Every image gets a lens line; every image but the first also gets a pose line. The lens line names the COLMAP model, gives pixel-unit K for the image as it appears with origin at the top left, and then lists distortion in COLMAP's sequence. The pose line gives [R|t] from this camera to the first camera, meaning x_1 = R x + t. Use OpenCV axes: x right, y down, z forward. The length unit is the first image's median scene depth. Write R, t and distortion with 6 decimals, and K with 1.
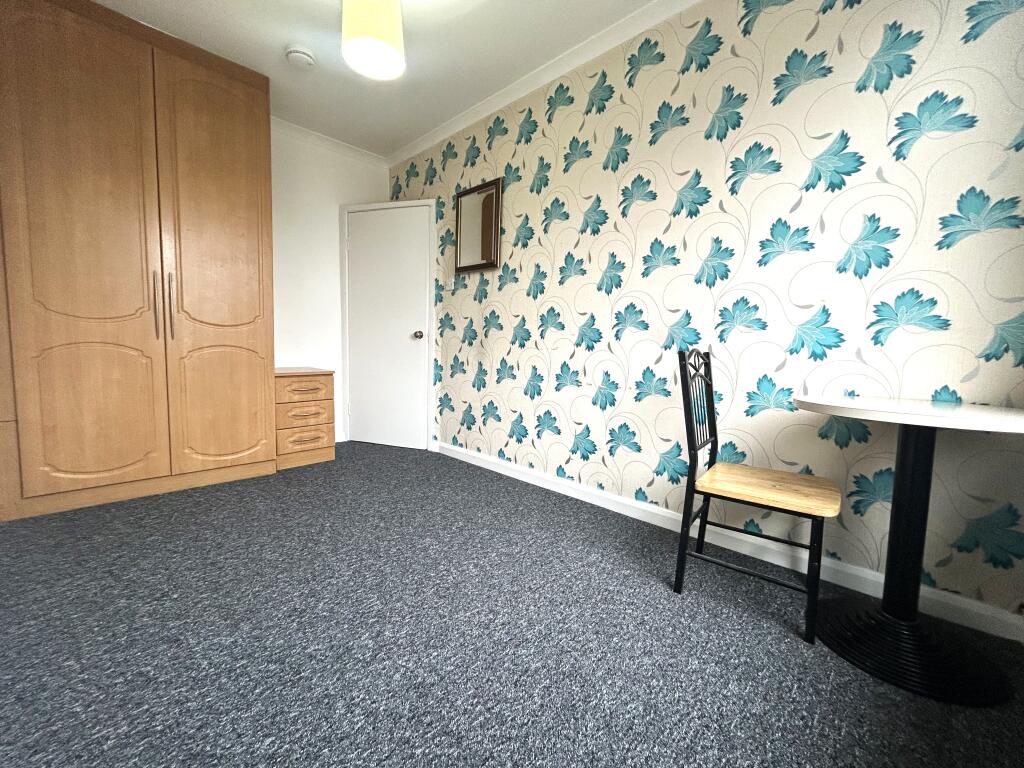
lens RADIAL K [[419.8, 0, 504.3], [0, 419.8, 381.1], [0, 0, 1]] dist [-0.000922, 0.000106]
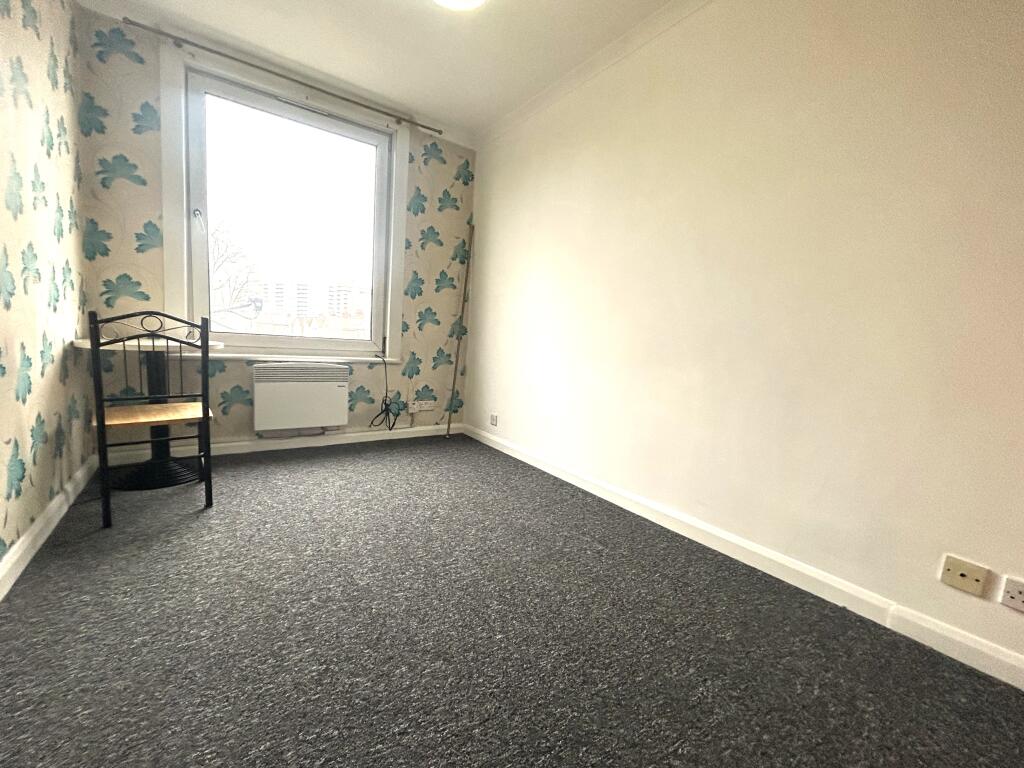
lens RADIAL K [[419.8, 0, 504.3], [0, 419.8, 381.1], [0, 0, 1]] dist [-0.000922, 0.000106]
pose [[-0.979928, -0.105468, 0.169165, -0.552641], [-0.071954, 0.978507, 0.193254, -0.158817], [-0.185911, 0.177203, -0.966455, 1.707428]]
